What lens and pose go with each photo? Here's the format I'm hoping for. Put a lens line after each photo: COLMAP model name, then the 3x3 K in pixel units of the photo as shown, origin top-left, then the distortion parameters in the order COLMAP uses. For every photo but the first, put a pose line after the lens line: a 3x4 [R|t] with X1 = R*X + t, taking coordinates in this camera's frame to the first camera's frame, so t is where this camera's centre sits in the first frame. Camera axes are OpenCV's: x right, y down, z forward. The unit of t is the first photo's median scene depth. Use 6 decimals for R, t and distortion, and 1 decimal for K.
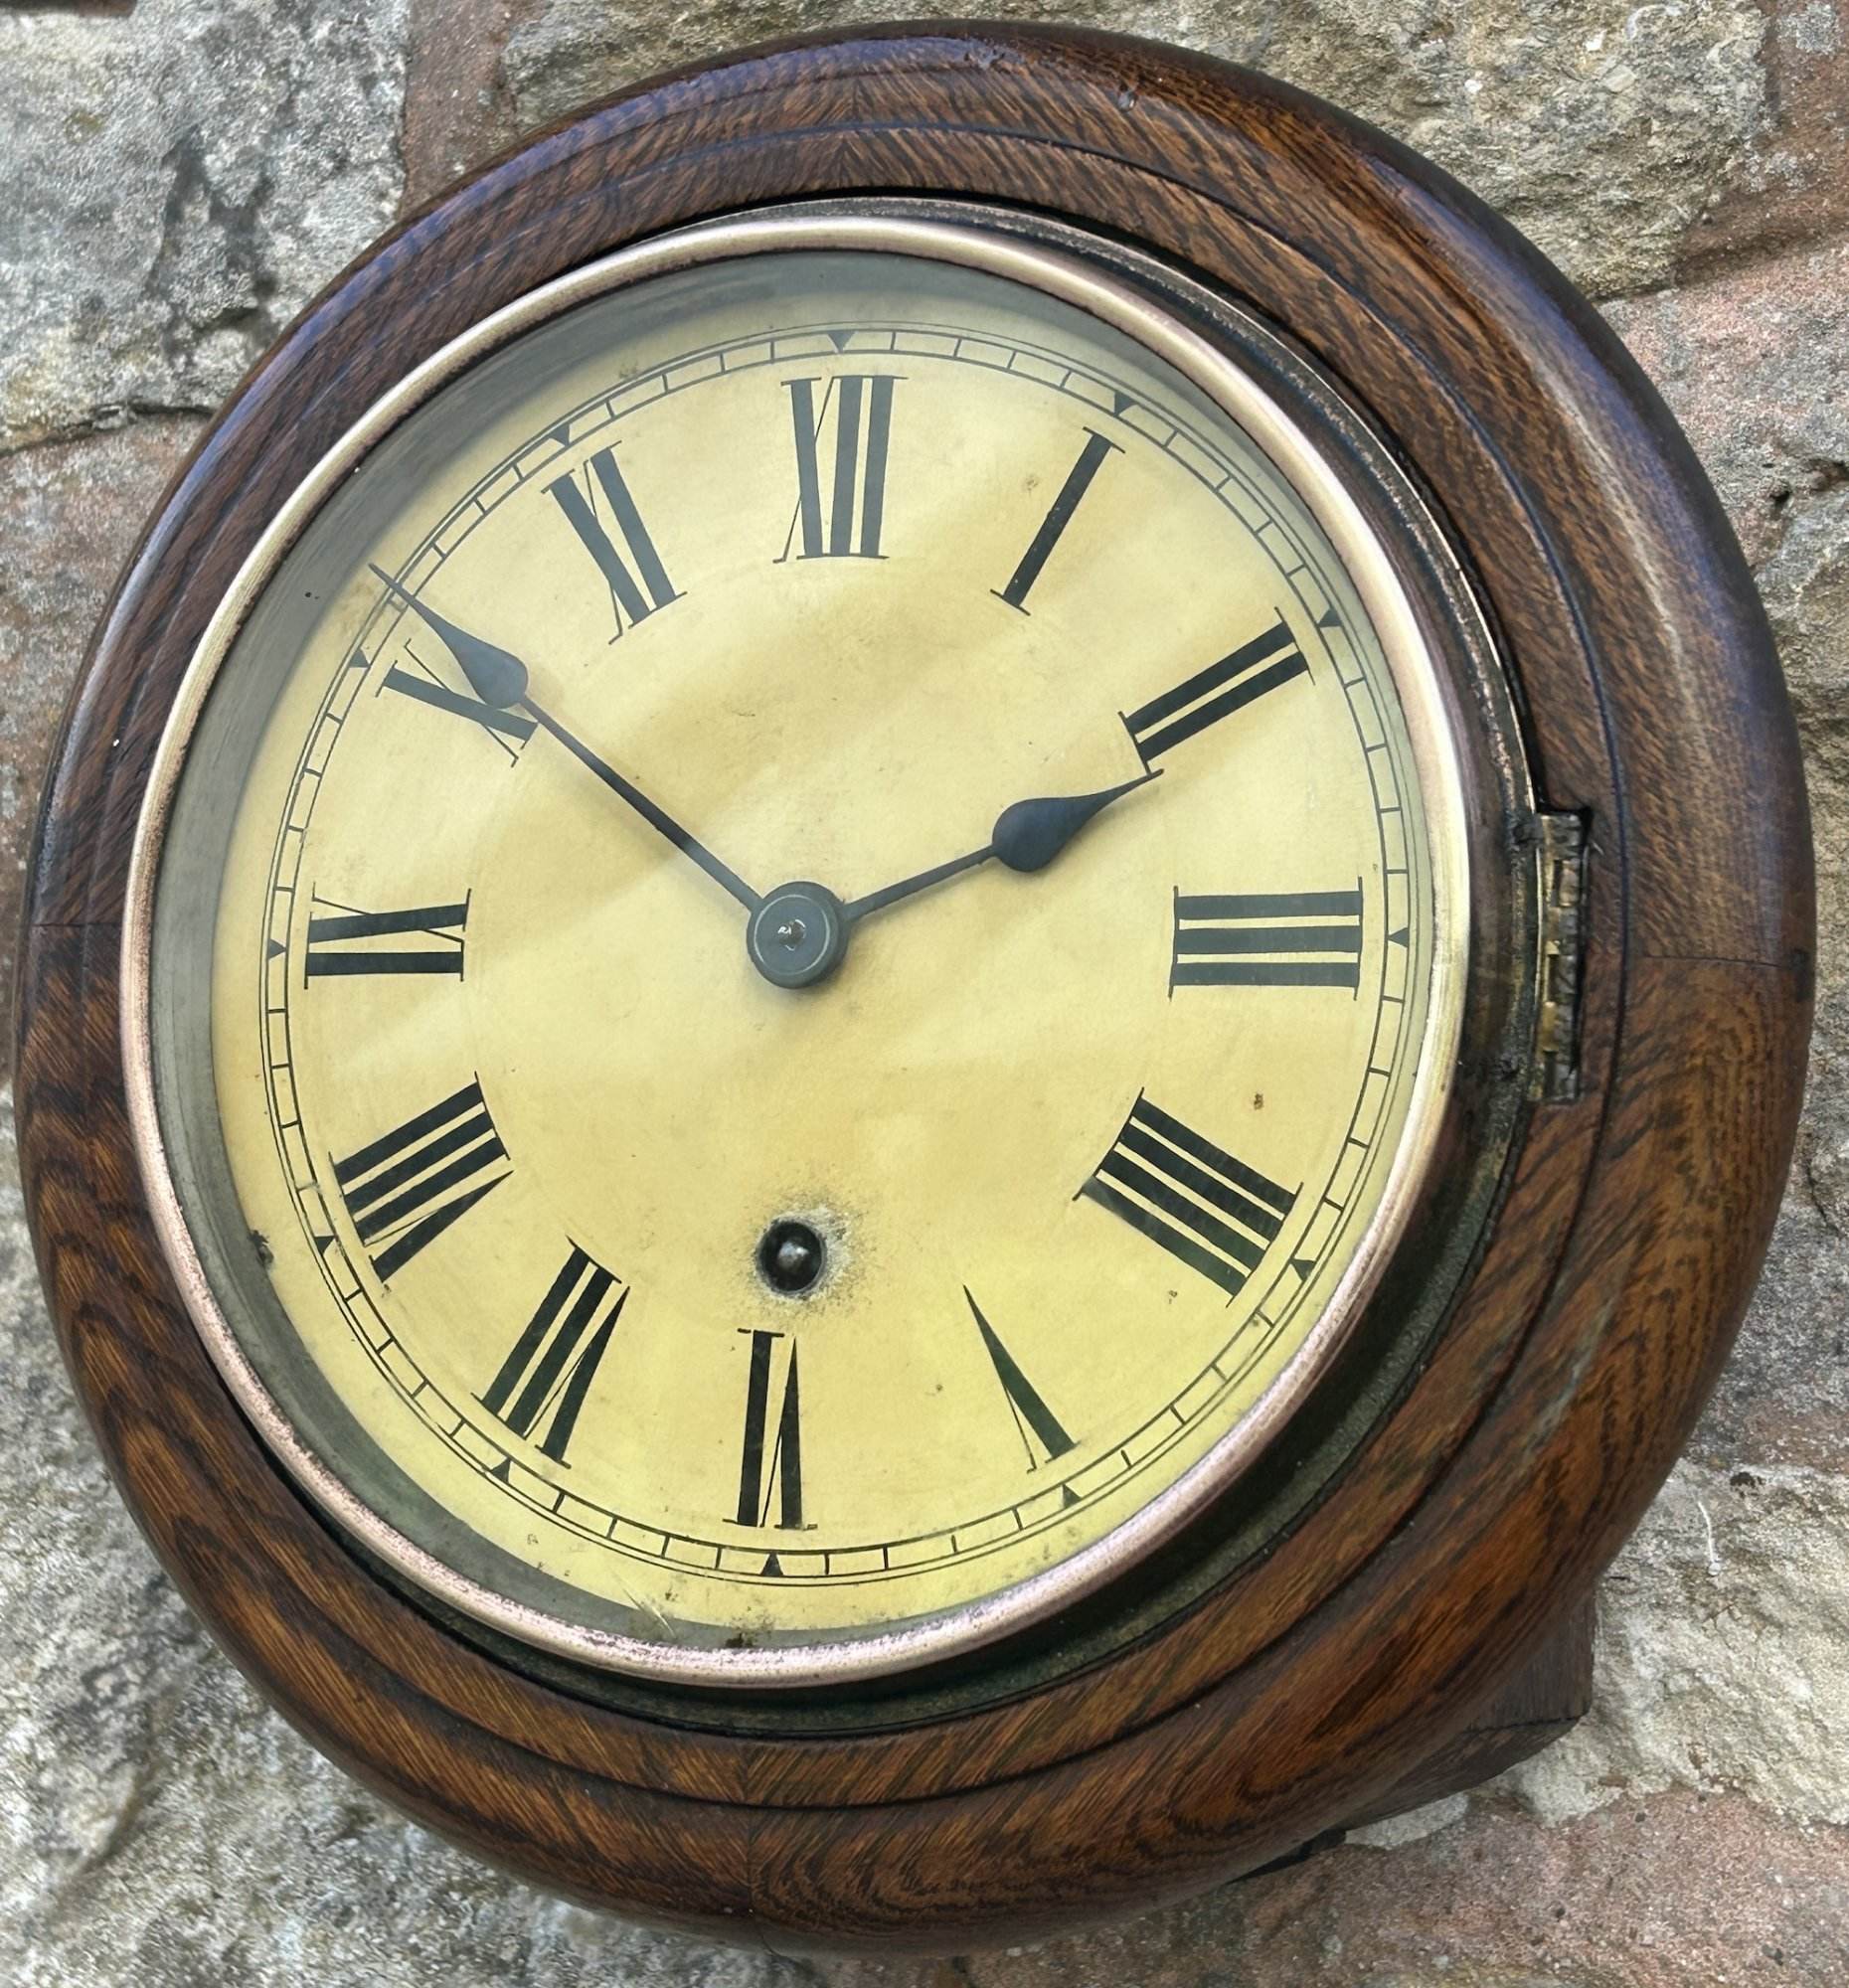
lens RADIAL K [[4015.4, 0, 1012.0], [0, 4015.4, 880.5], [0, 0, 1]] dist [0.235223, -0.951270]
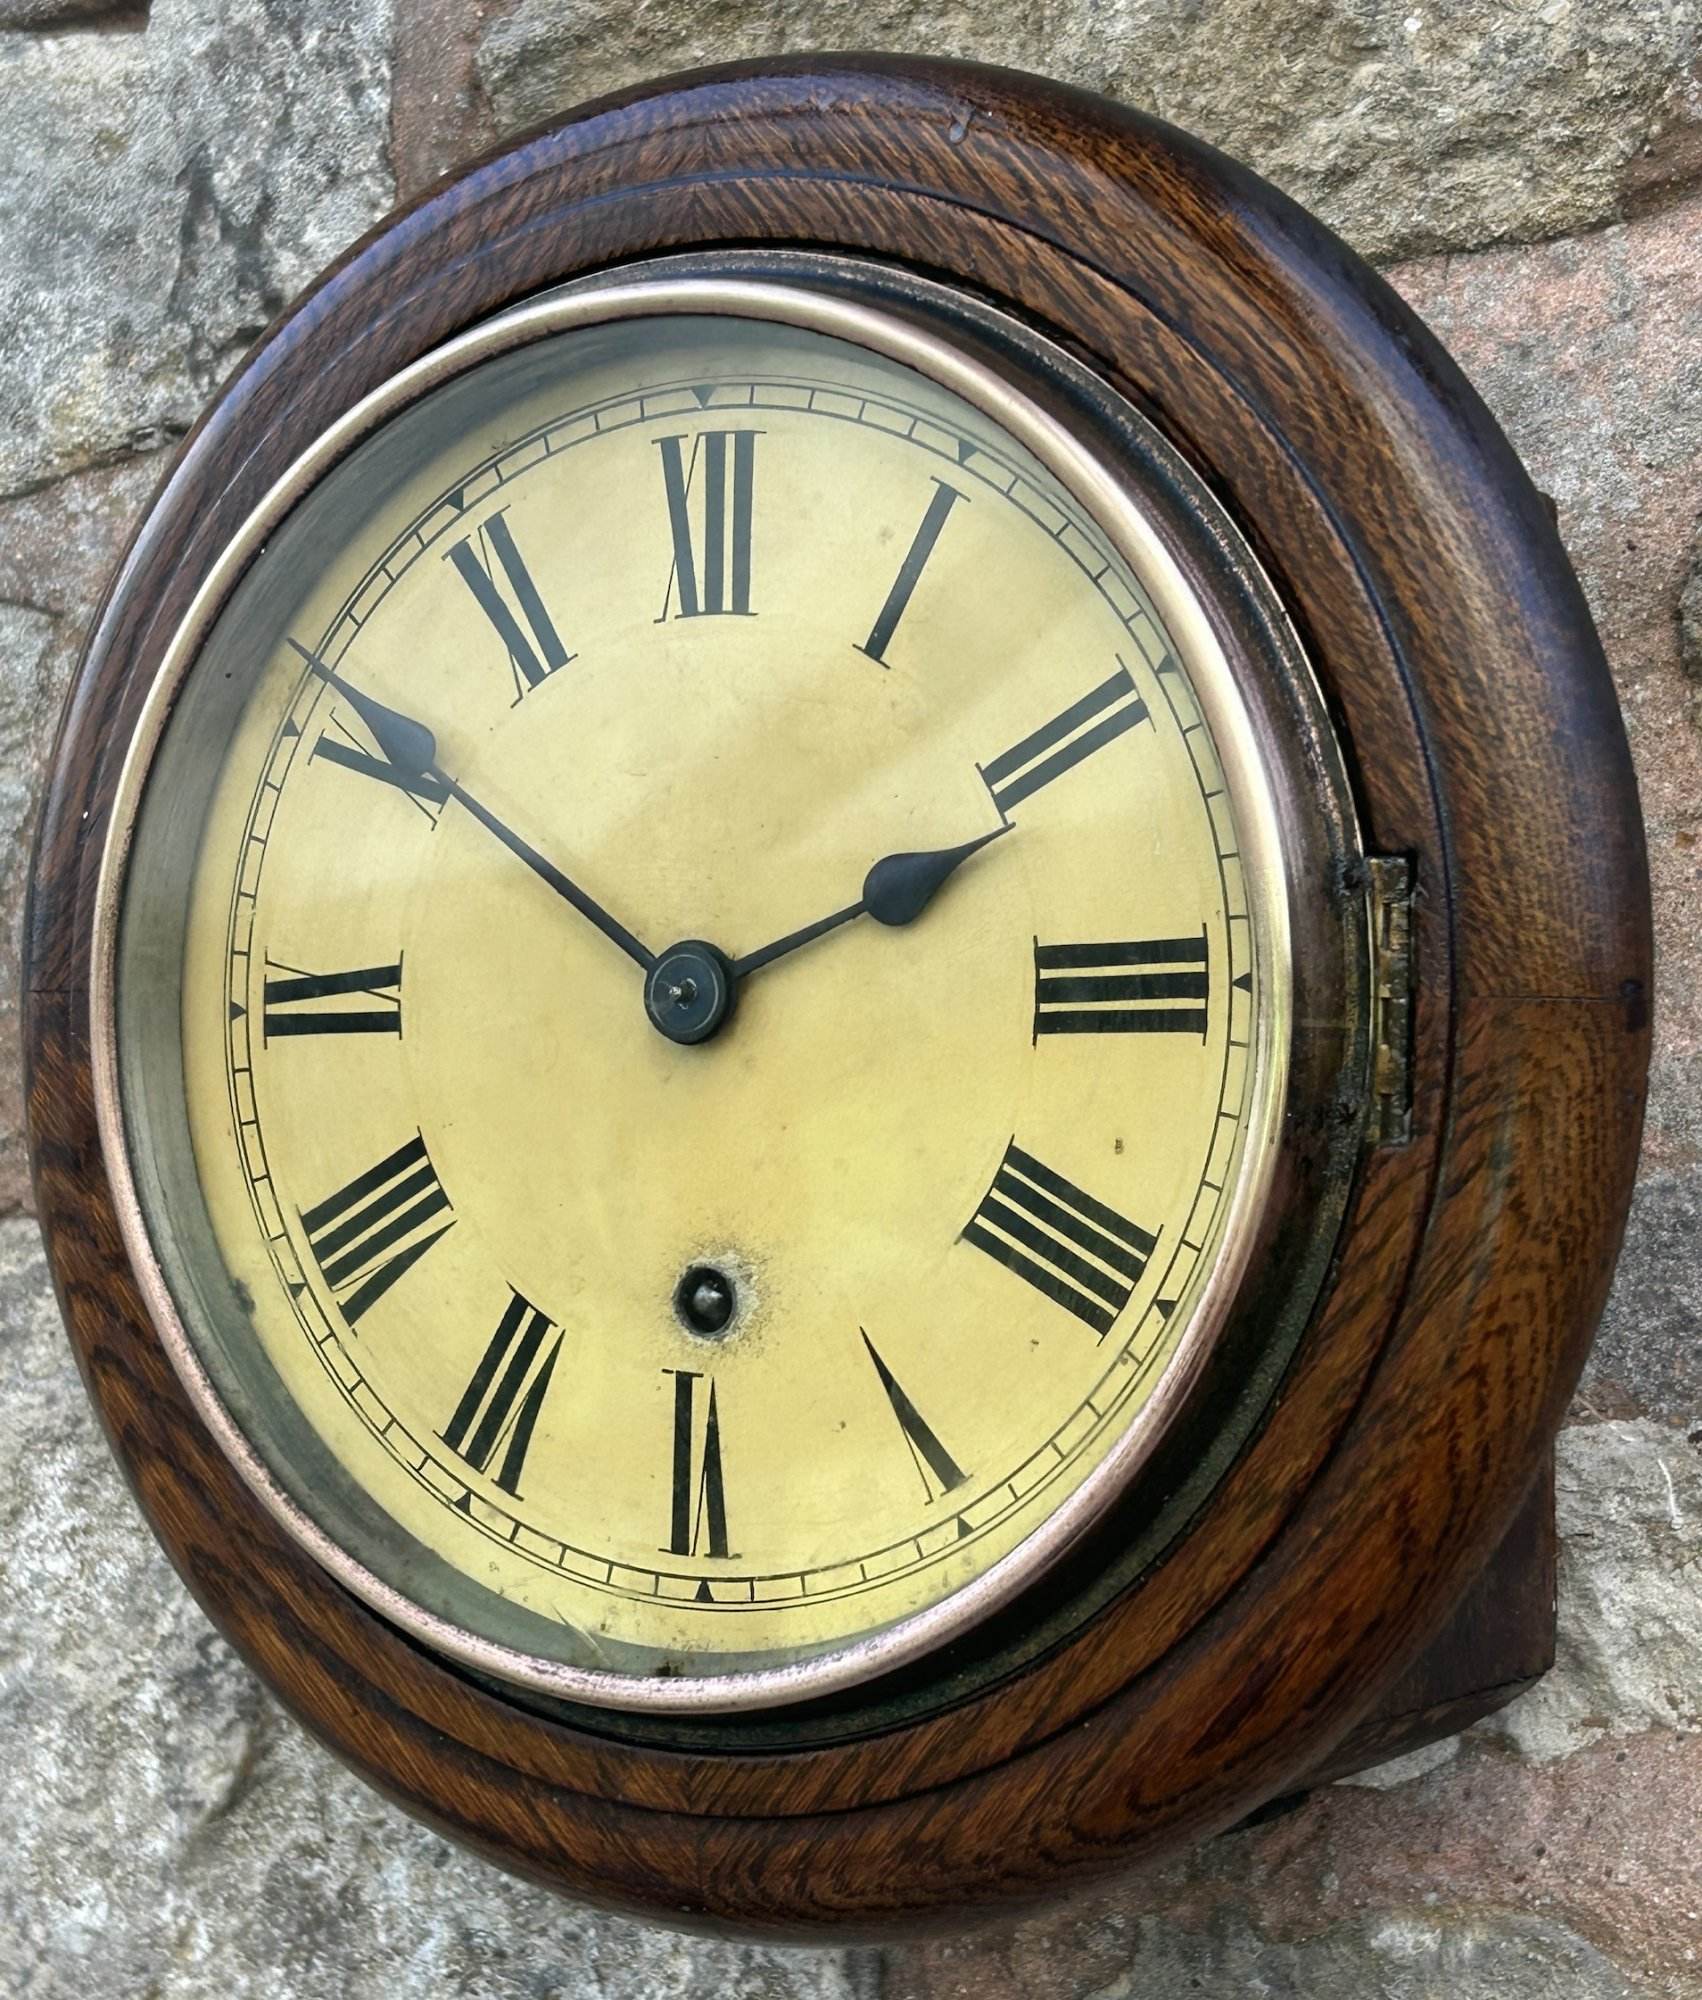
lens RADIAL K [[3921.8, 0, 956.5], [0, 3921.8, 1071.6], [0, 0, 1]] dist [0.235863, -0.987196]
pose [[0.990098, -0.050481, -0.130990, 0.142410], [0.065897, 0.991043, 0.116155, -0.077496], [0.123953, -0.123637, 0.984556, 0.011882]]
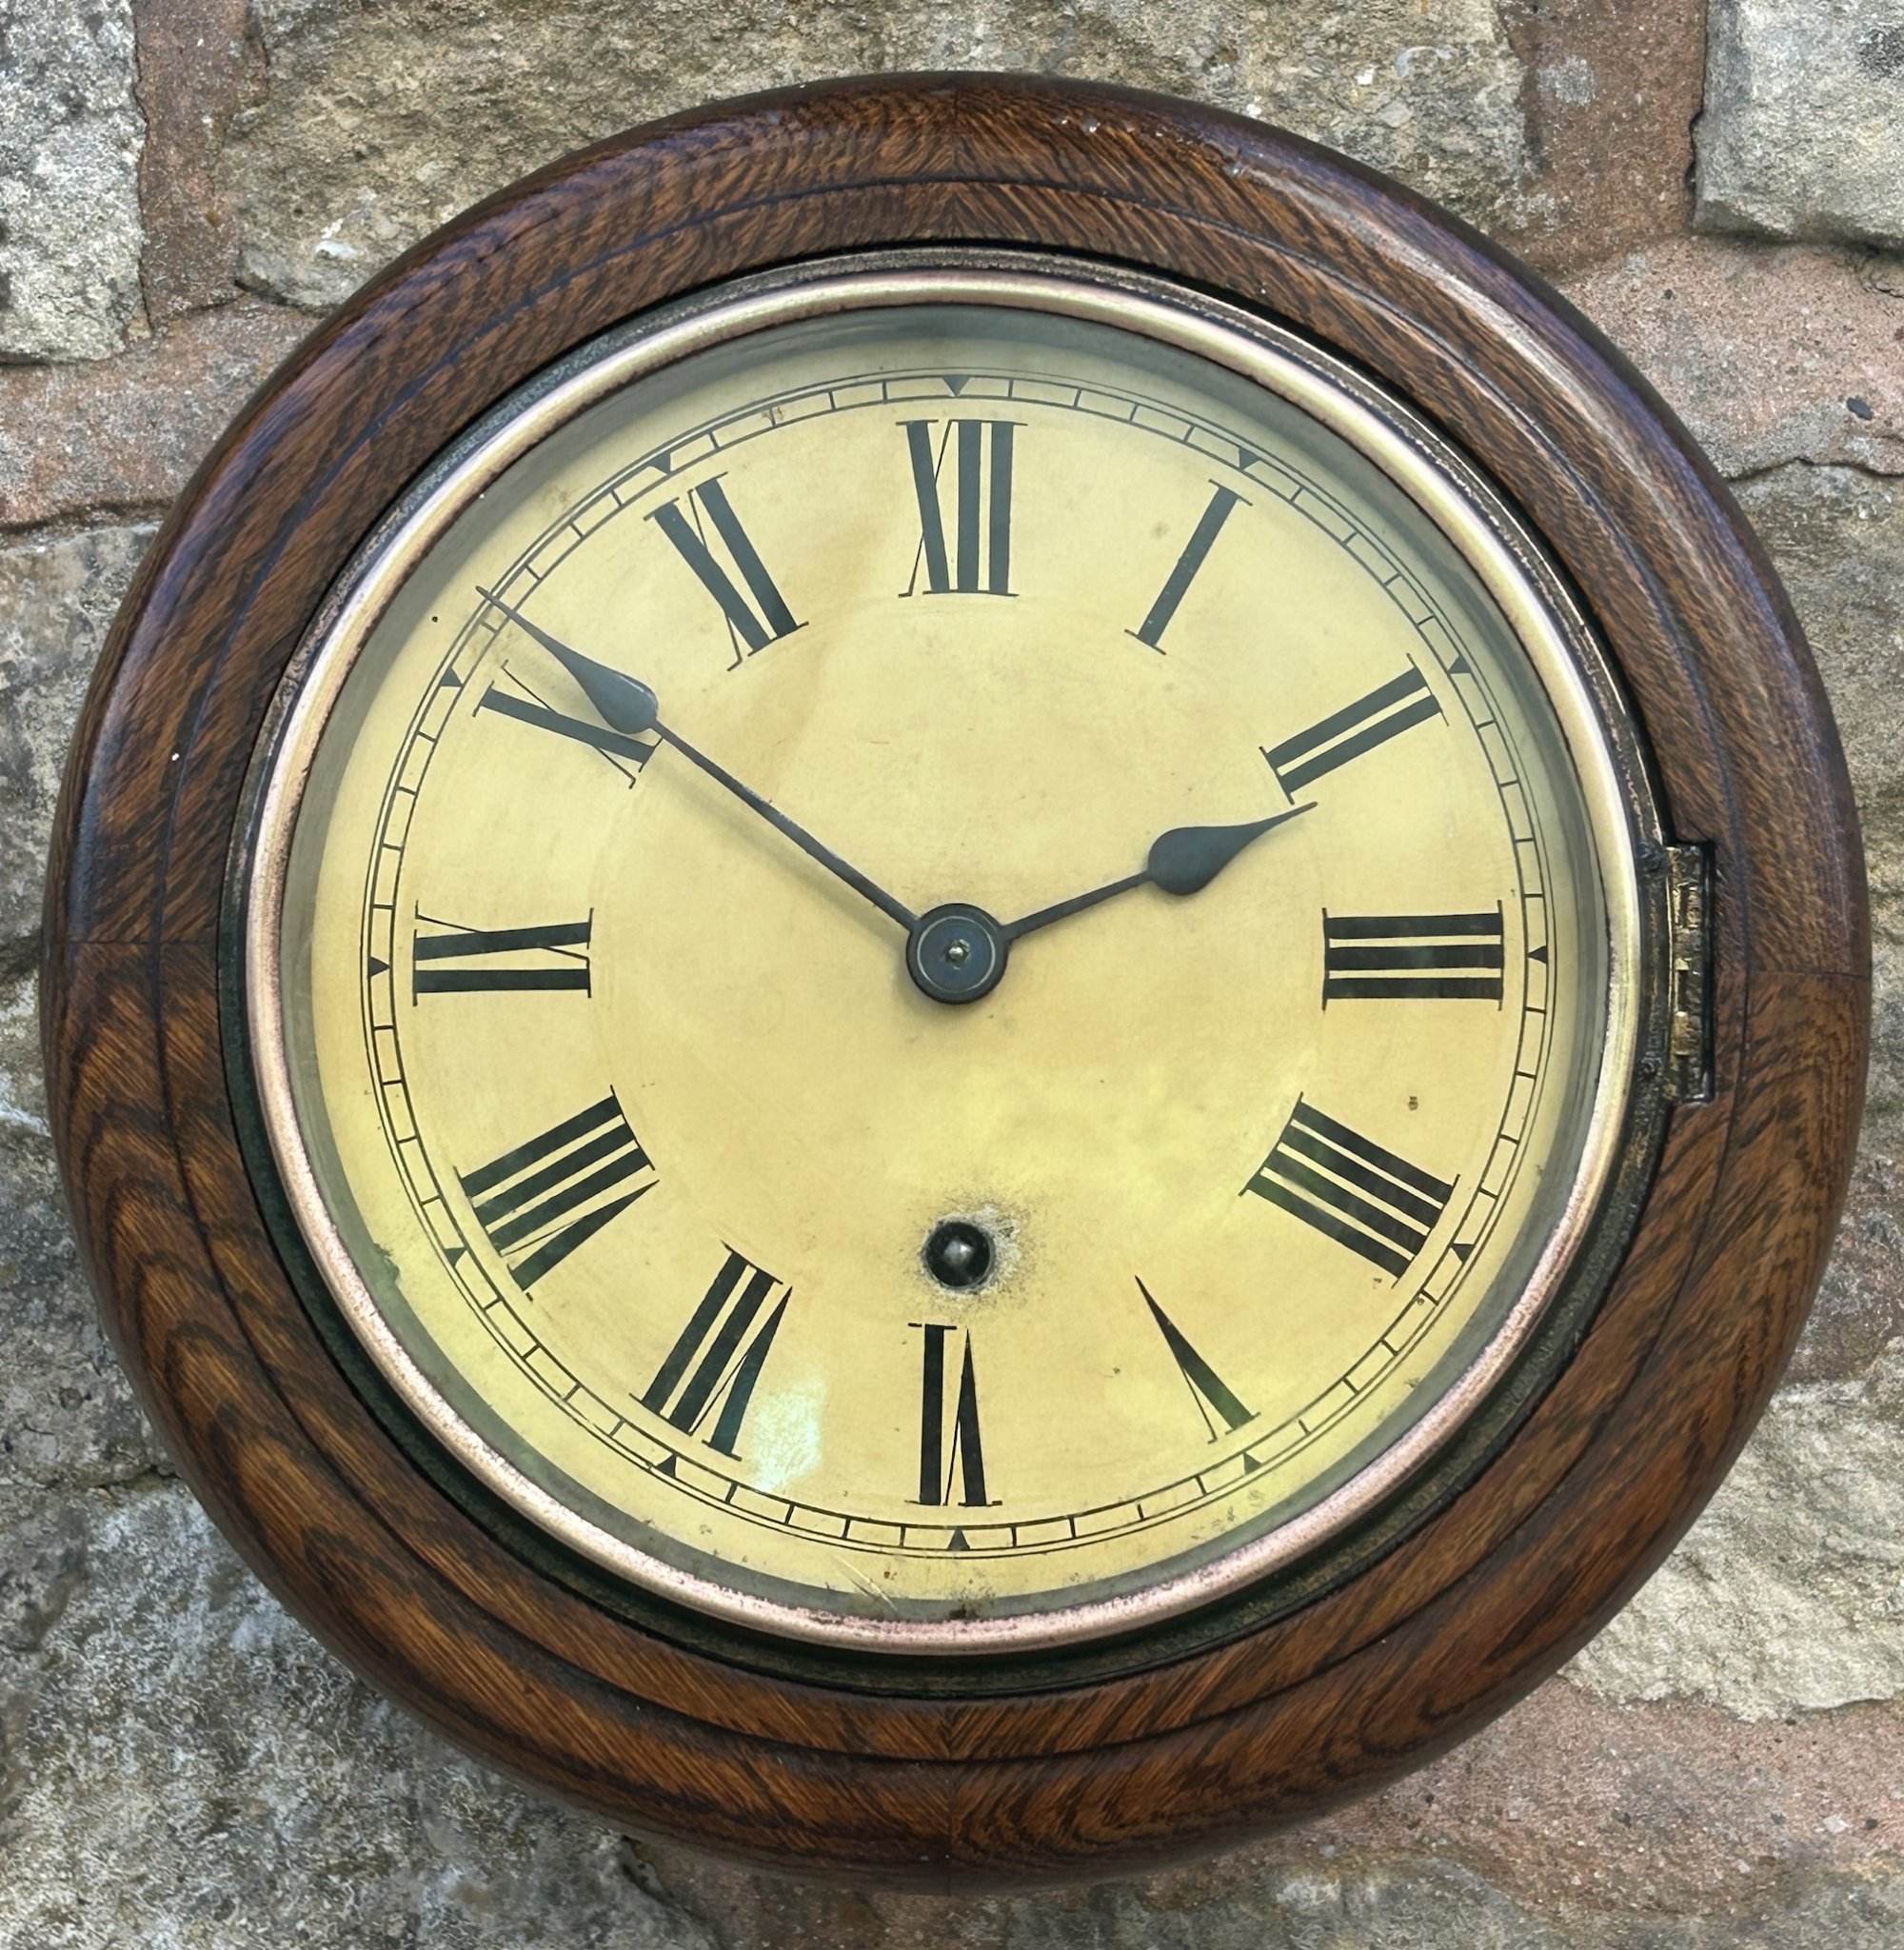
lens RADIAL K [[4491.7, 0, 921.6], [0, 4491.7, 962.3], [0, 0, 1]] dist [0.237215, -0.994163]
pose [[0.933764, -0.019305, 0.357369, -0.477867], [-0.003546, 0.997996, 0.063178, -0.058220], [-0.357872, -0.060261, 0.931824, -0.103762]]
